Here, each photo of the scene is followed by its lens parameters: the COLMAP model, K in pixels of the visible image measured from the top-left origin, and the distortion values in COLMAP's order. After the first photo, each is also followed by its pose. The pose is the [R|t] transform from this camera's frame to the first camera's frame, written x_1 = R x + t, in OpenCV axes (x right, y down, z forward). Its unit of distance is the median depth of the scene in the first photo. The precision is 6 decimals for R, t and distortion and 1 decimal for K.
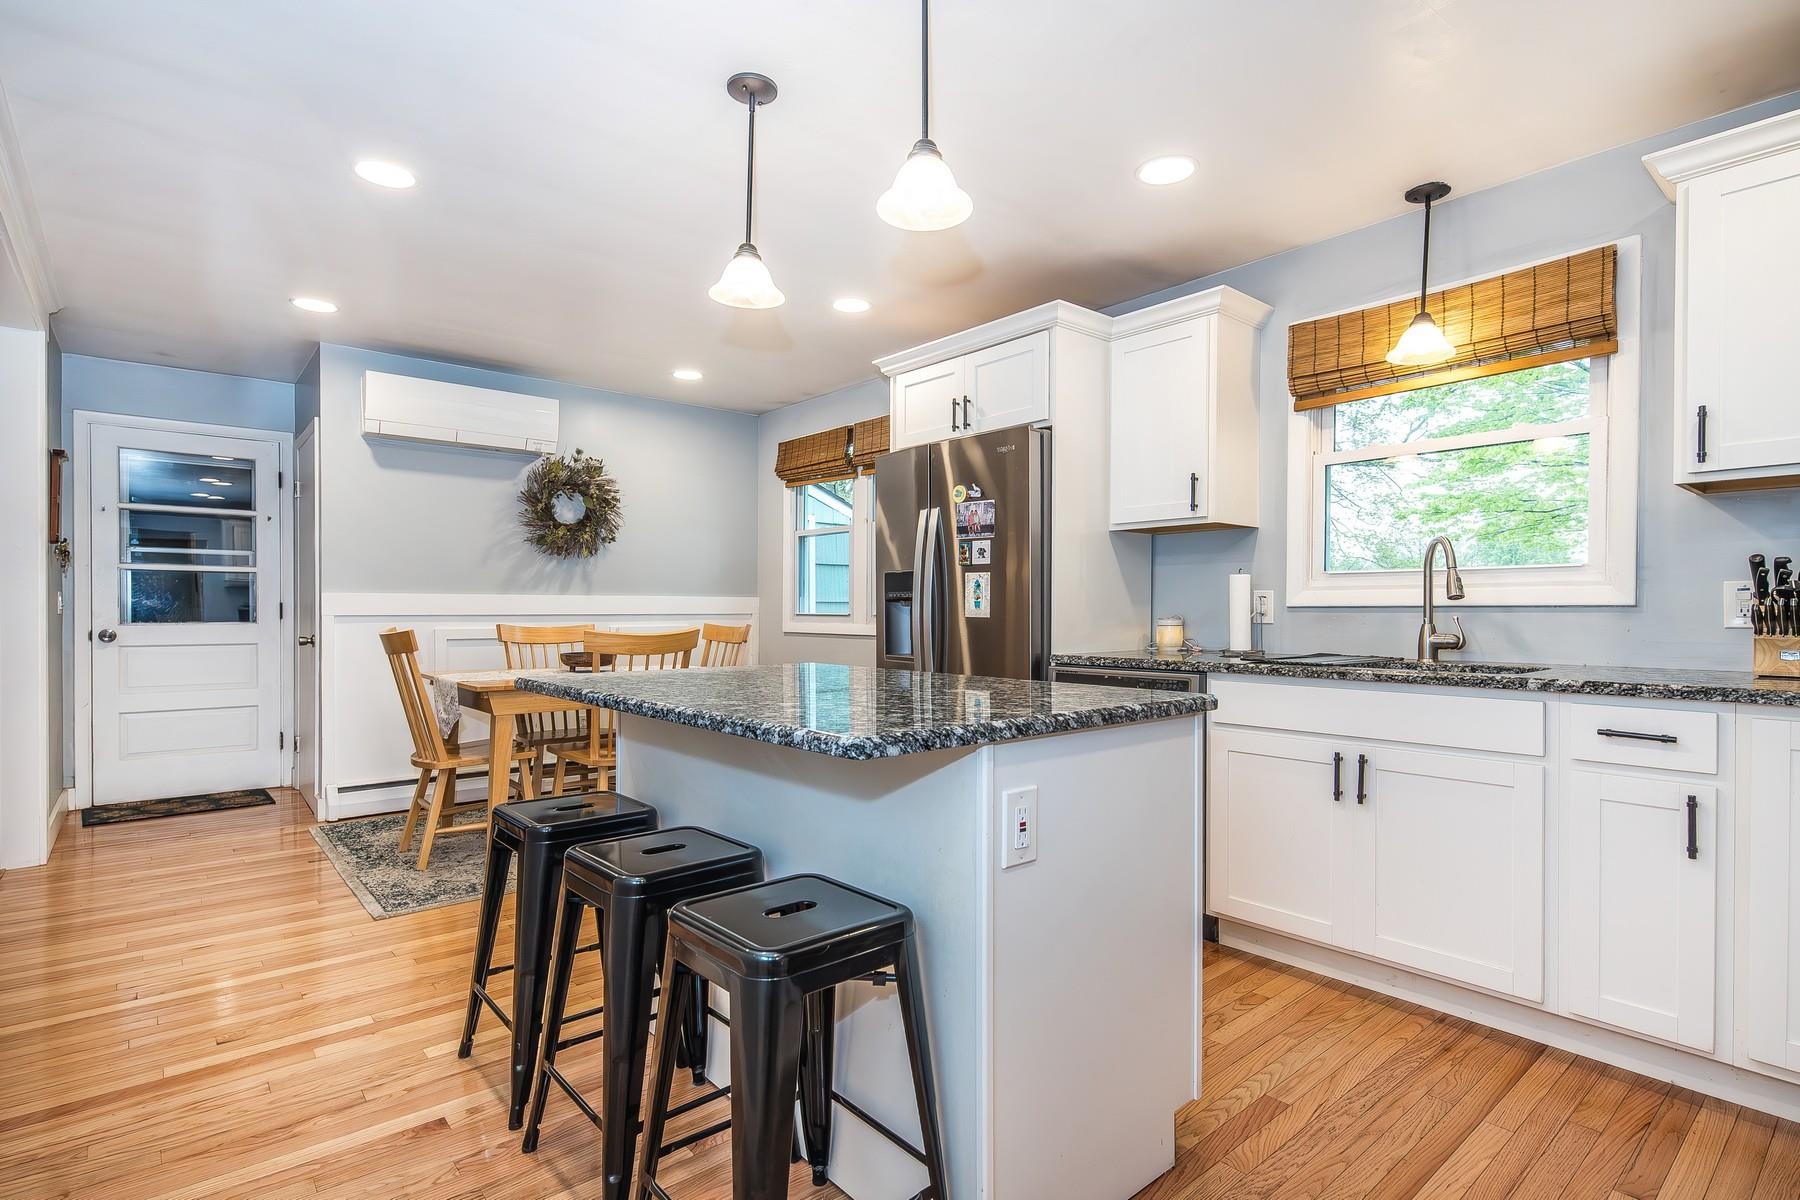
lens RADIAL K [[890.6, 0, 899.3], [0, 890.6, 614.4], [0, 0, 1]] dist [0.000243, -0.000139]
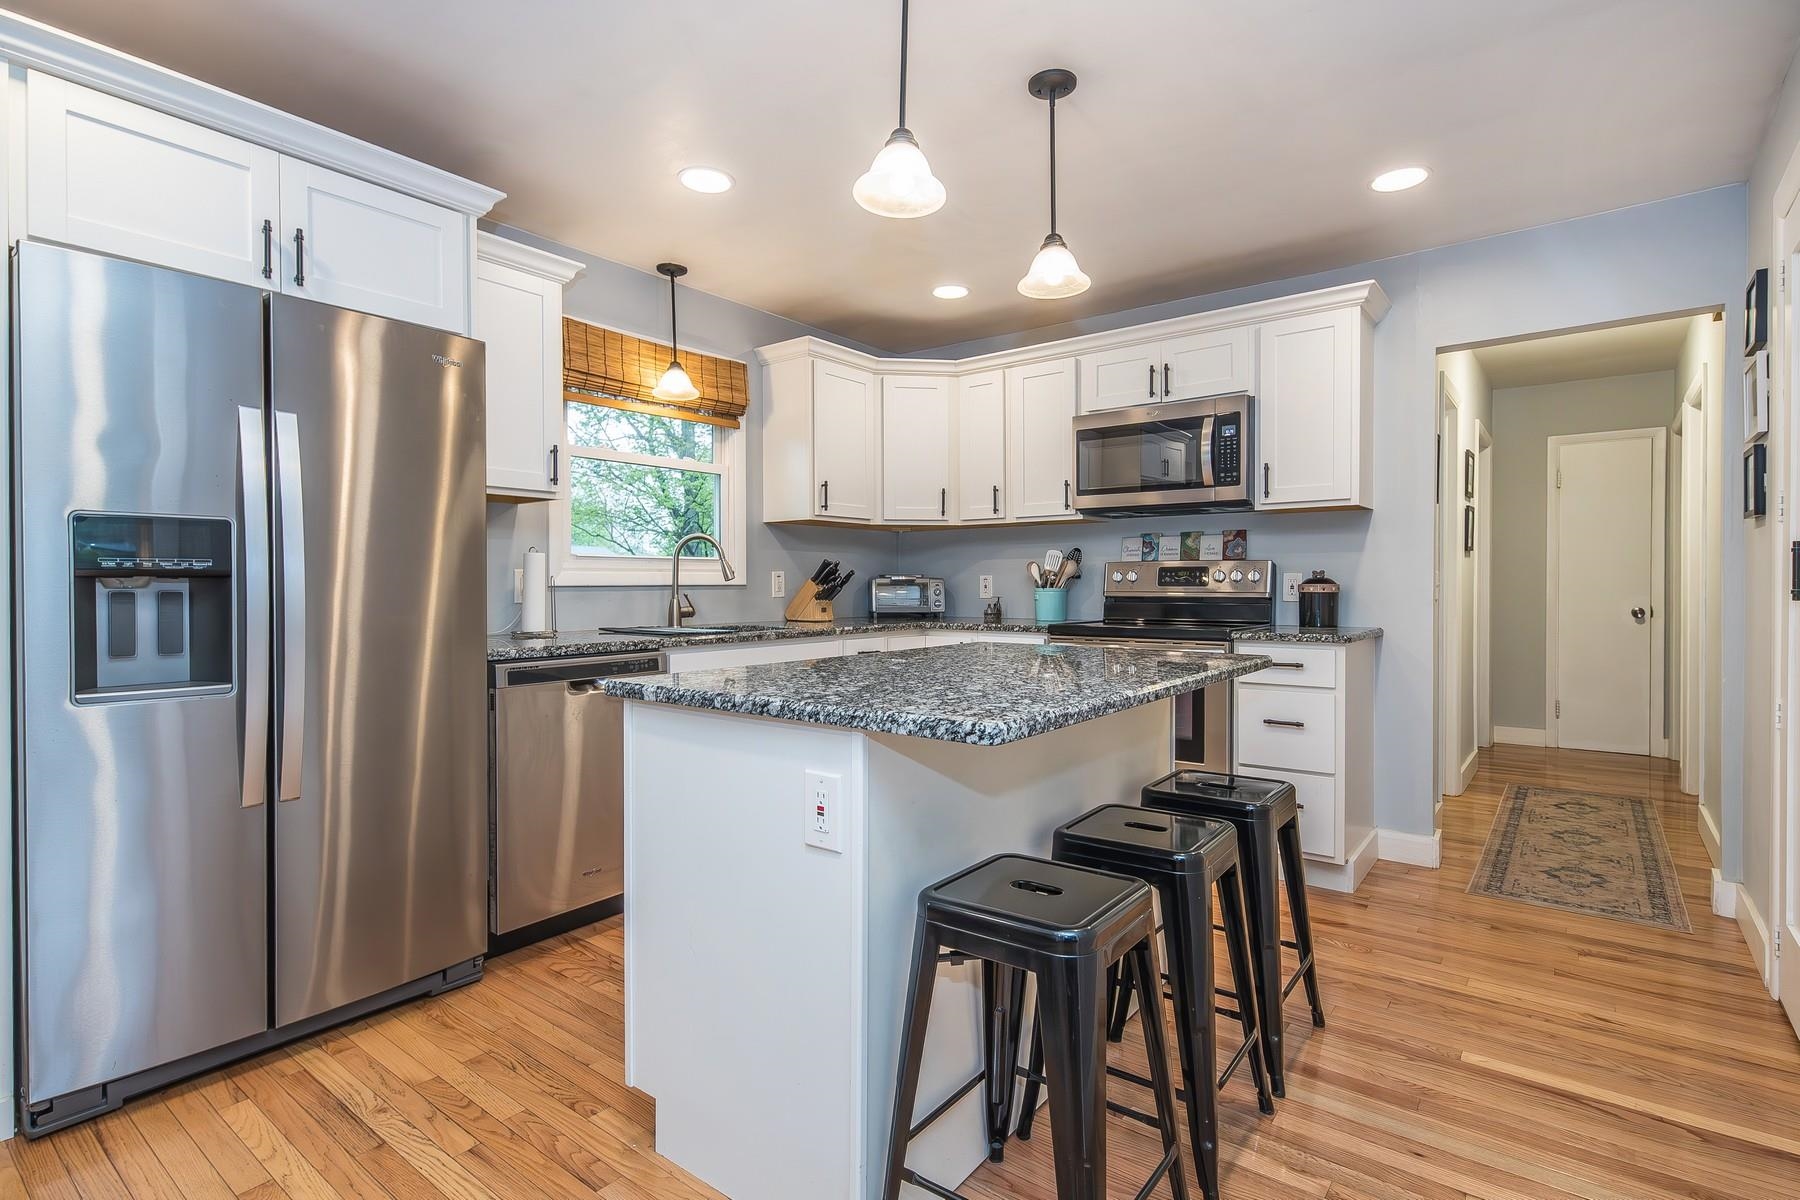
lens RADIAL K [[864.3, 0, 900.0], [0, 864.3, 600.0], [0, 0, 1]] dist [-0.000058, -0.000037]
pose [[-0.207359, -0.017836, 0.978102, -0.726468], [0.009447, 0.999751, 0.020234, -0.011033], [-0.978219, 0.013435, -0.207139, 0.943844]]
